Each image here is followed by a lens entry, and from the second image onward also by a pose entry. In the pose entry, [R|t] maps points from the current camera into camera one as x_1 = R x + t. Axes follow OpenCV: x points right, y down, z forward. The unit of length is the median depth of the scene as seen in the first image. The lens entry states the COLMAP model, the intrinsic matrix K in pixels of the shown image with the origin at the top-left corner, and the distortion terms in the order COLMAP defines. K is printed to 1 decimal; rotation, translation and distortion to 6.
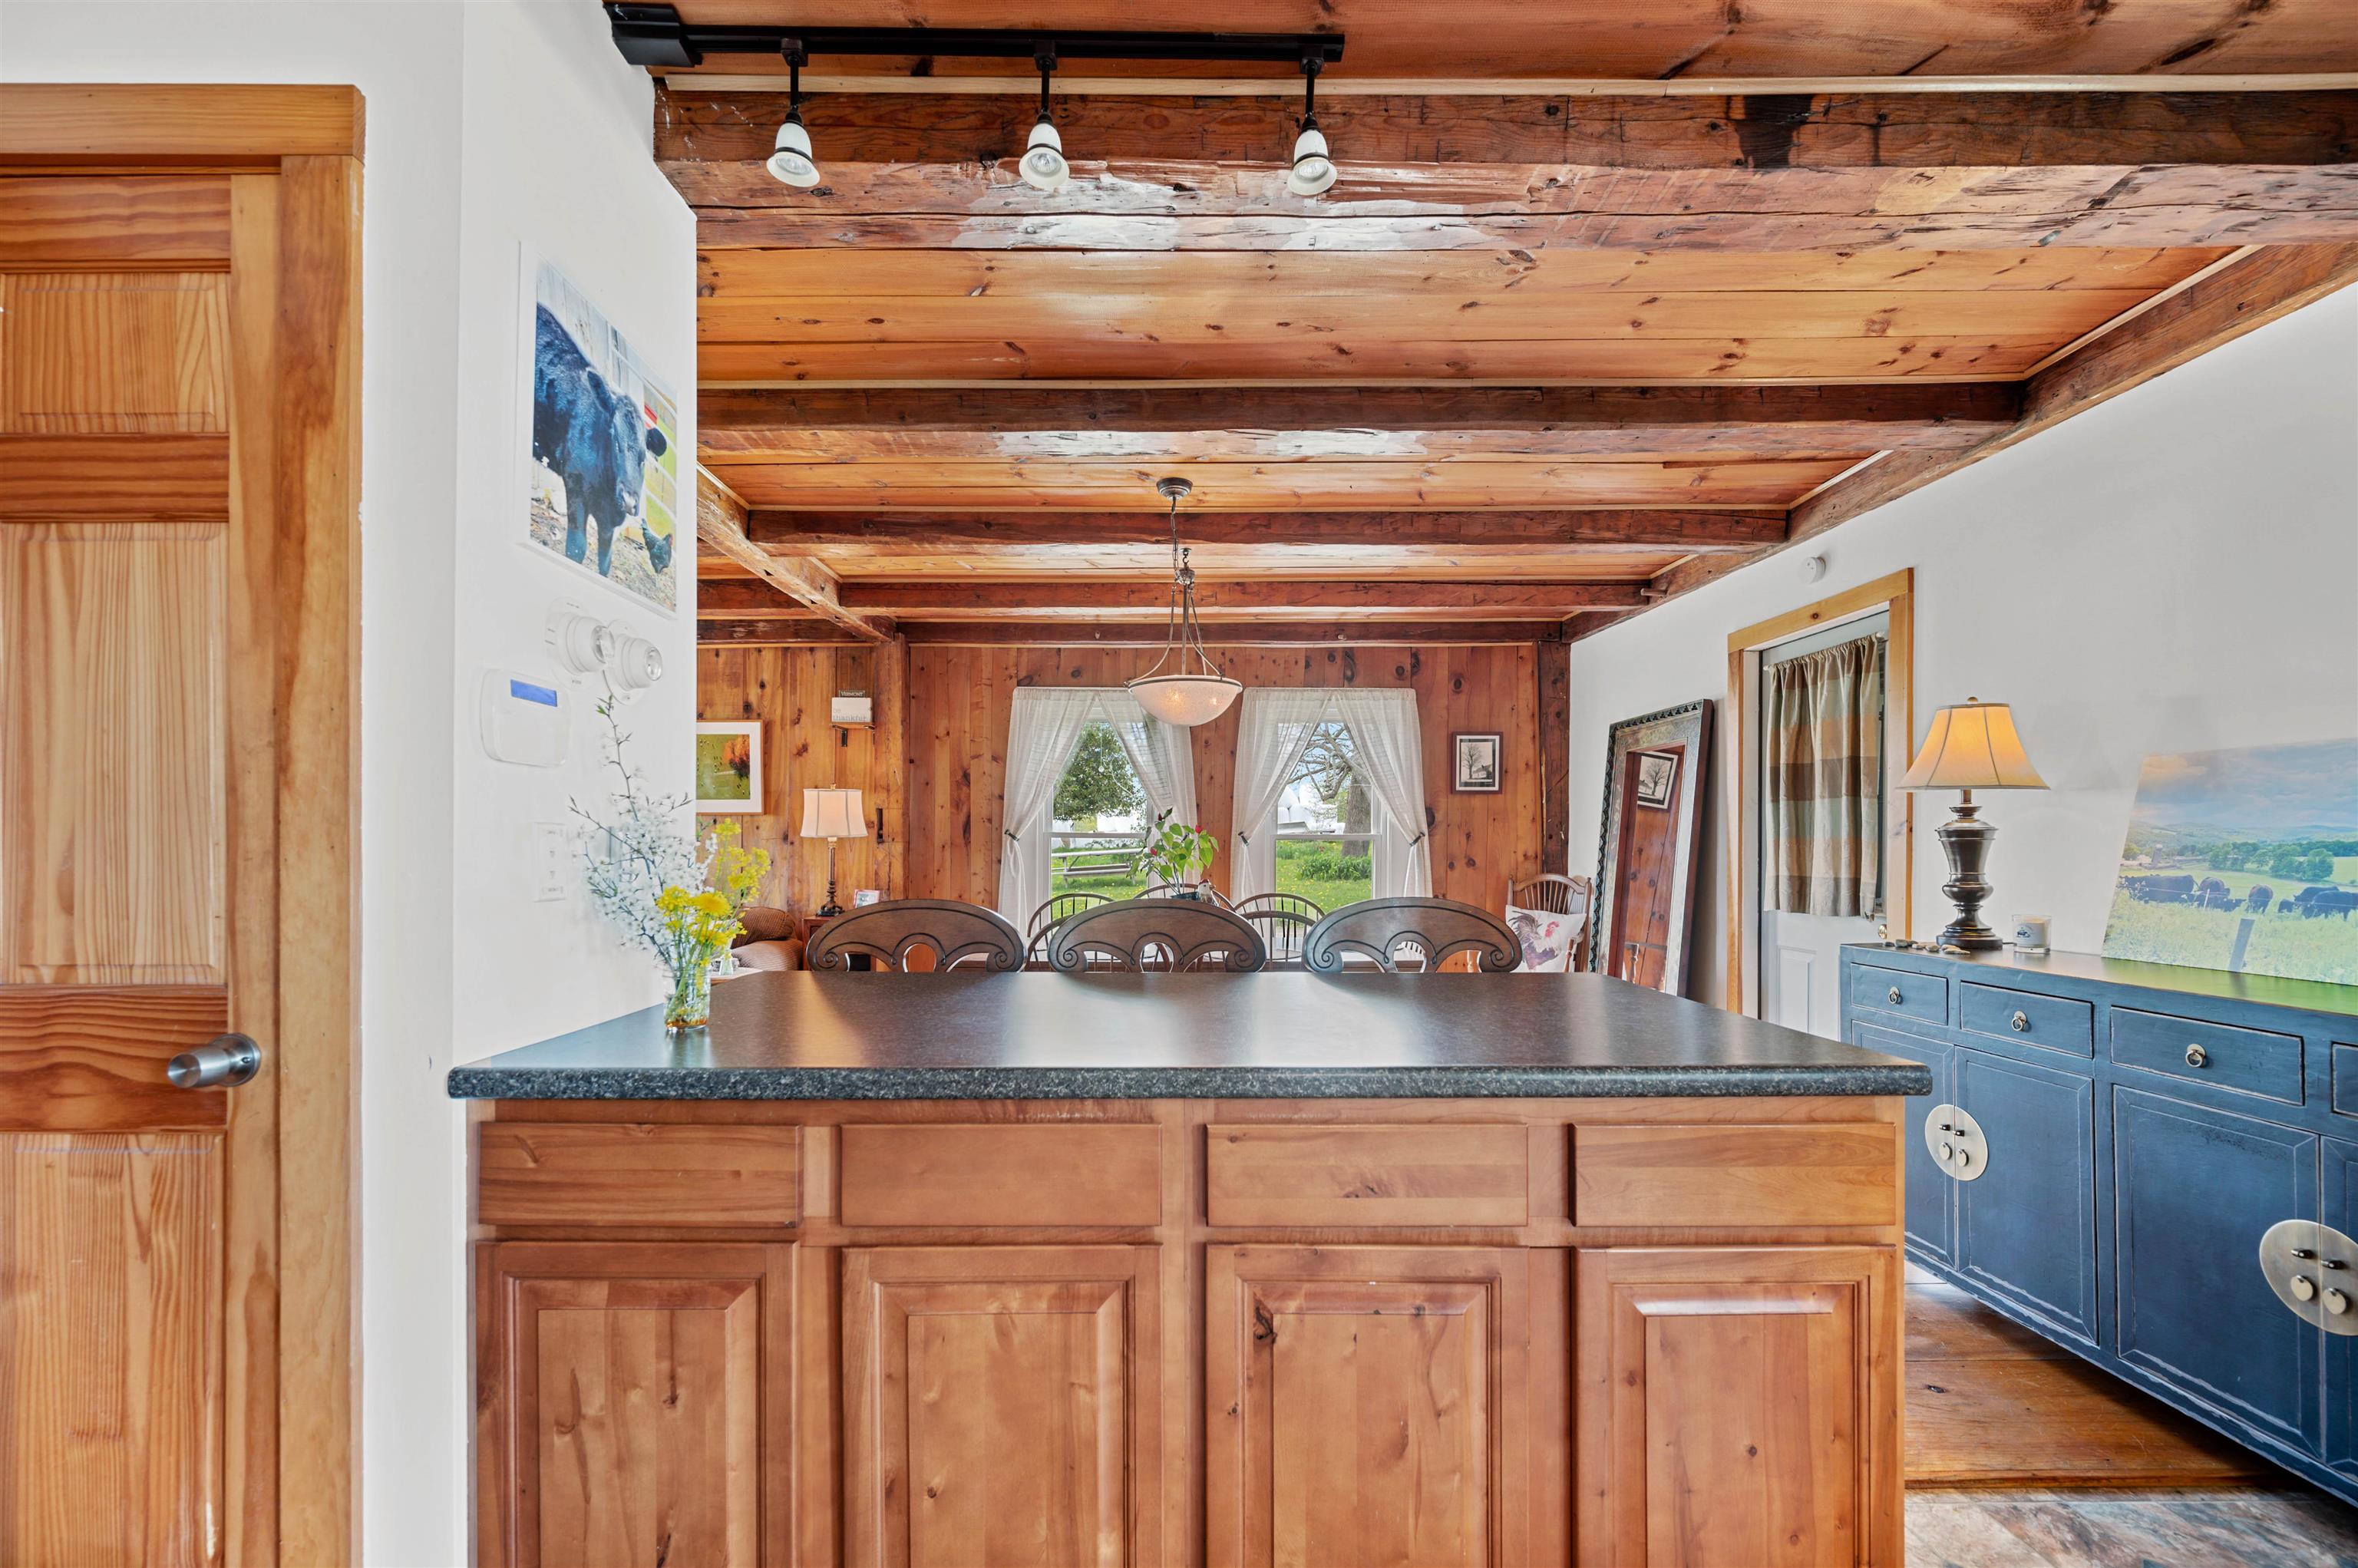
lens RADIAL K [[943.3, 0, 1169.9], [0, 943.3, 849.8], [0, 0, 1]] dist [-0.002016, 0.000272]
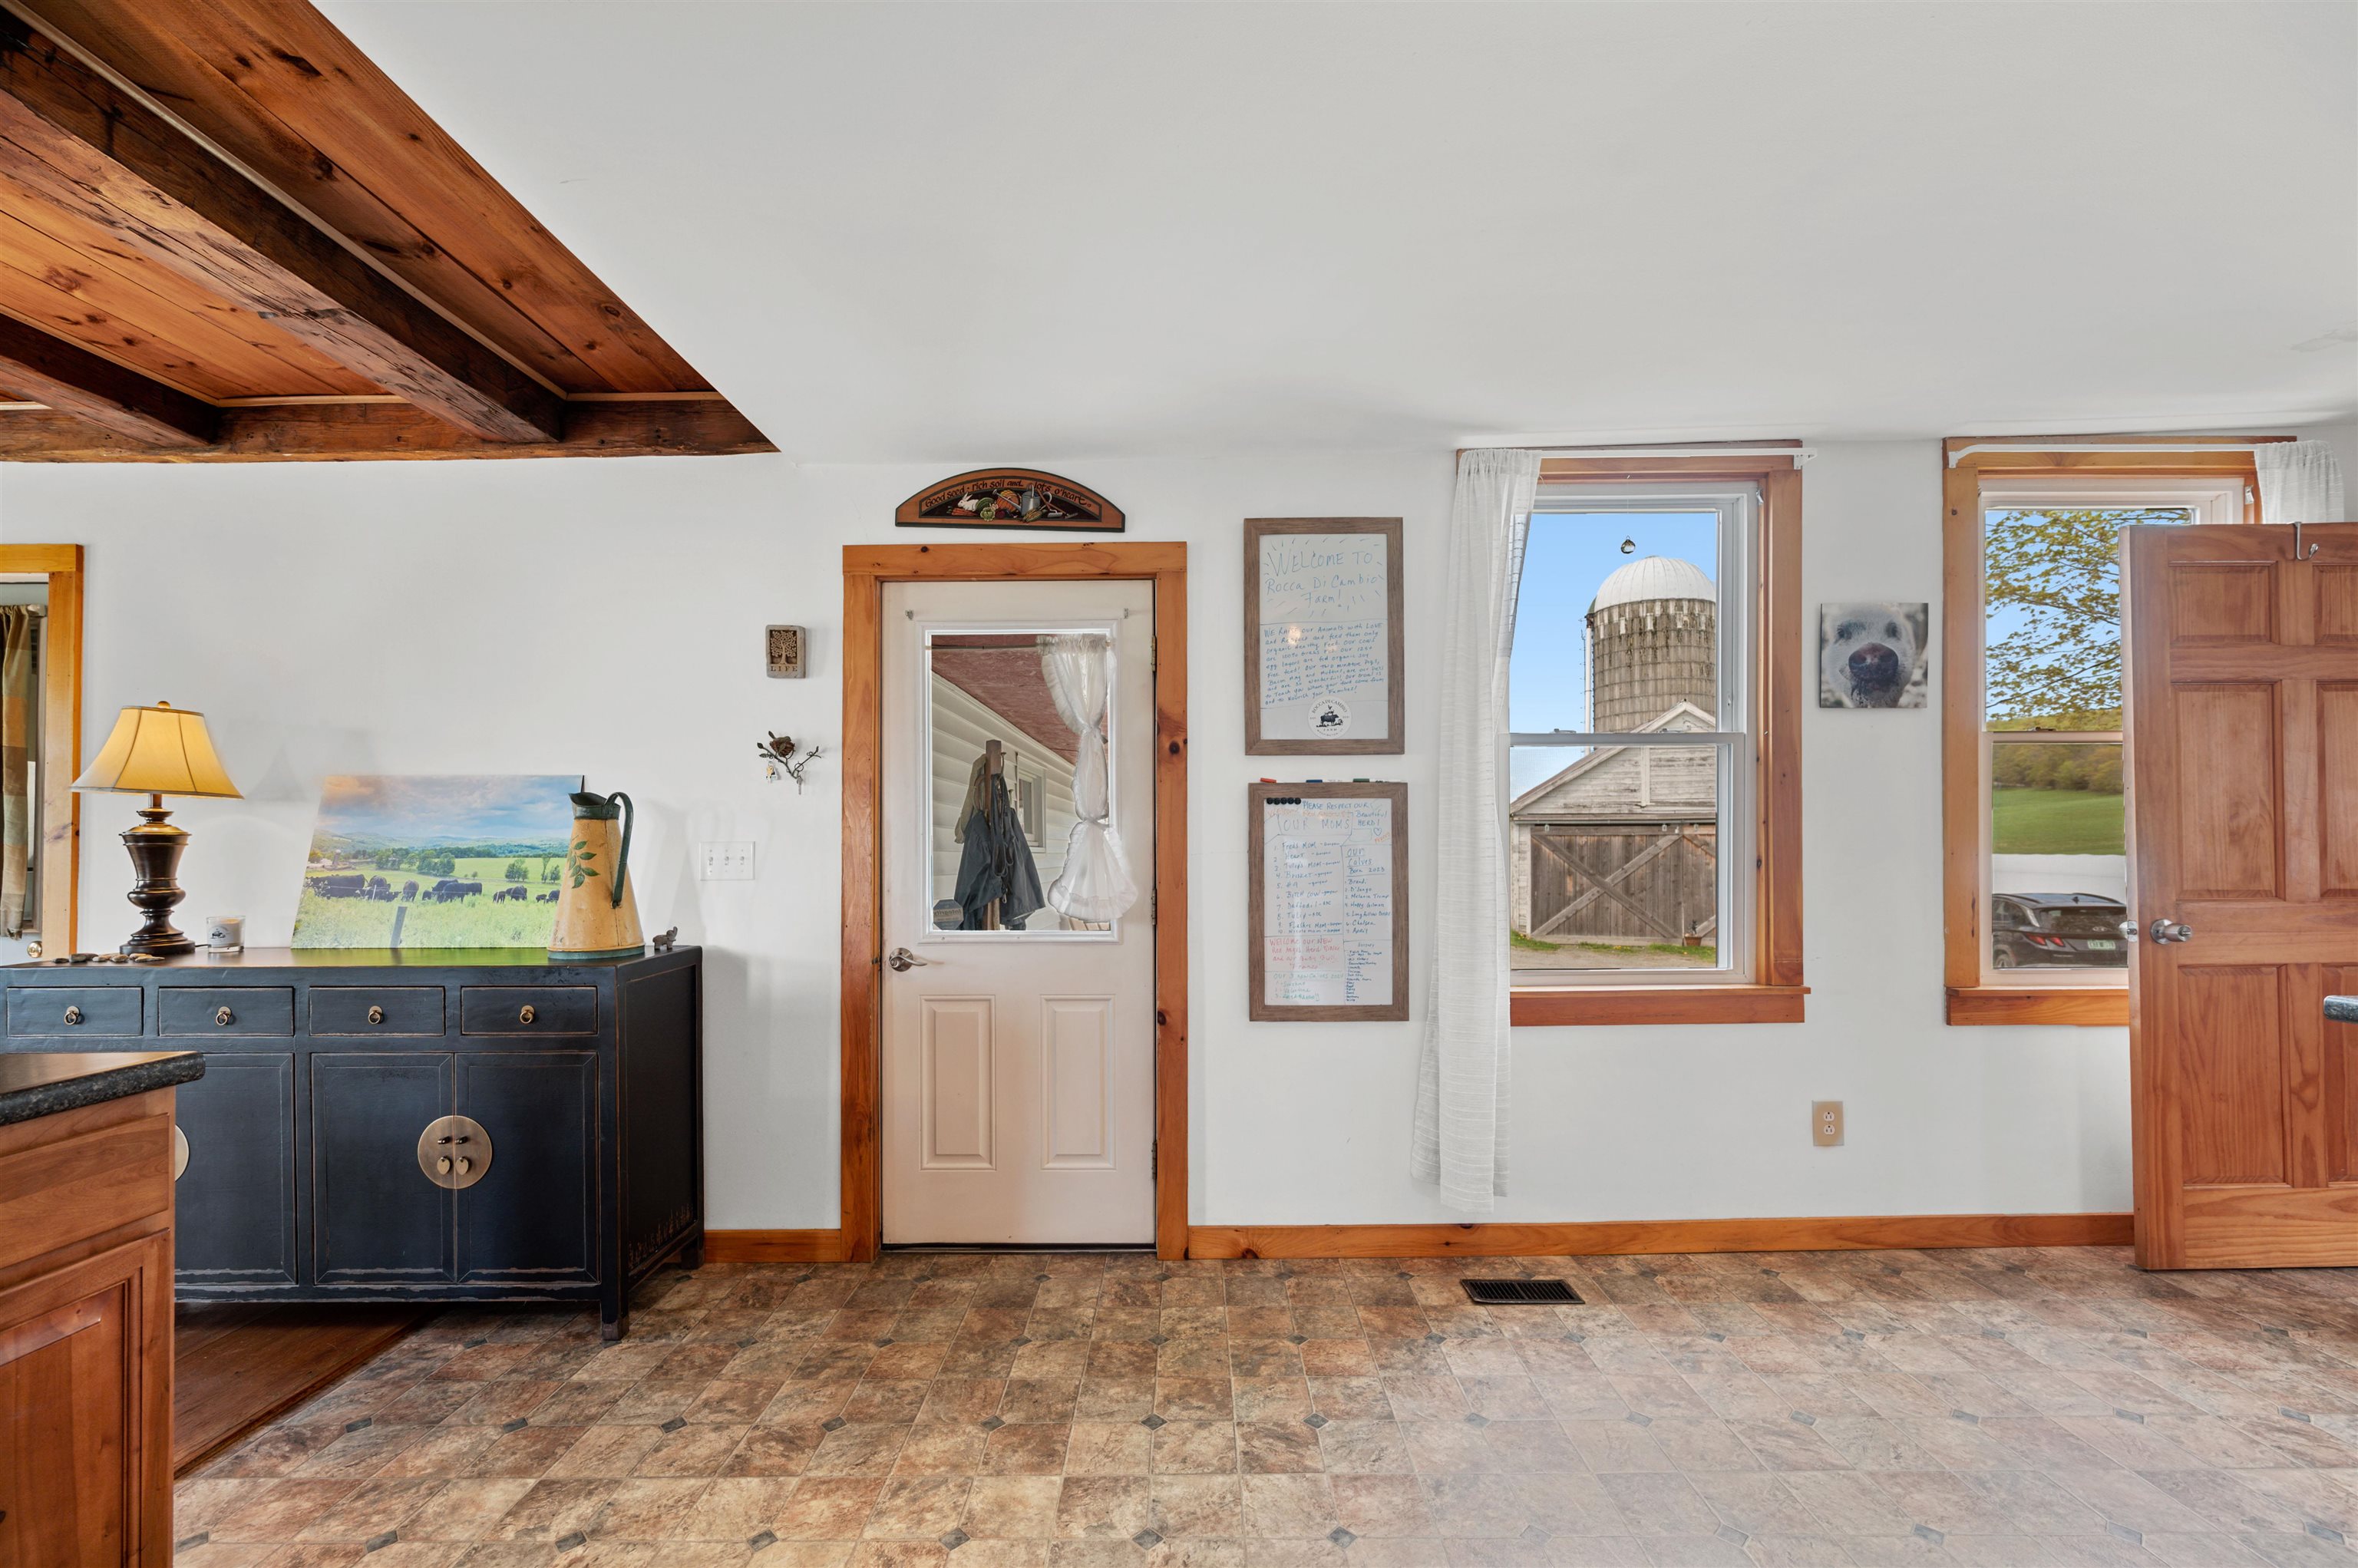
lens RADIAL K [[943.3, 0, 1181.3], [0, 943.3, 843.5], [0, 0, 1]] dist [-0.002016, 0.000272]
pose [[-0.003911, 0.006780, 0.999969, -0.195328], [0.005165, 0.999964, -0.006759, 0.000303], [-0.999979, 0.005139, -0.003946, -0.090826]]
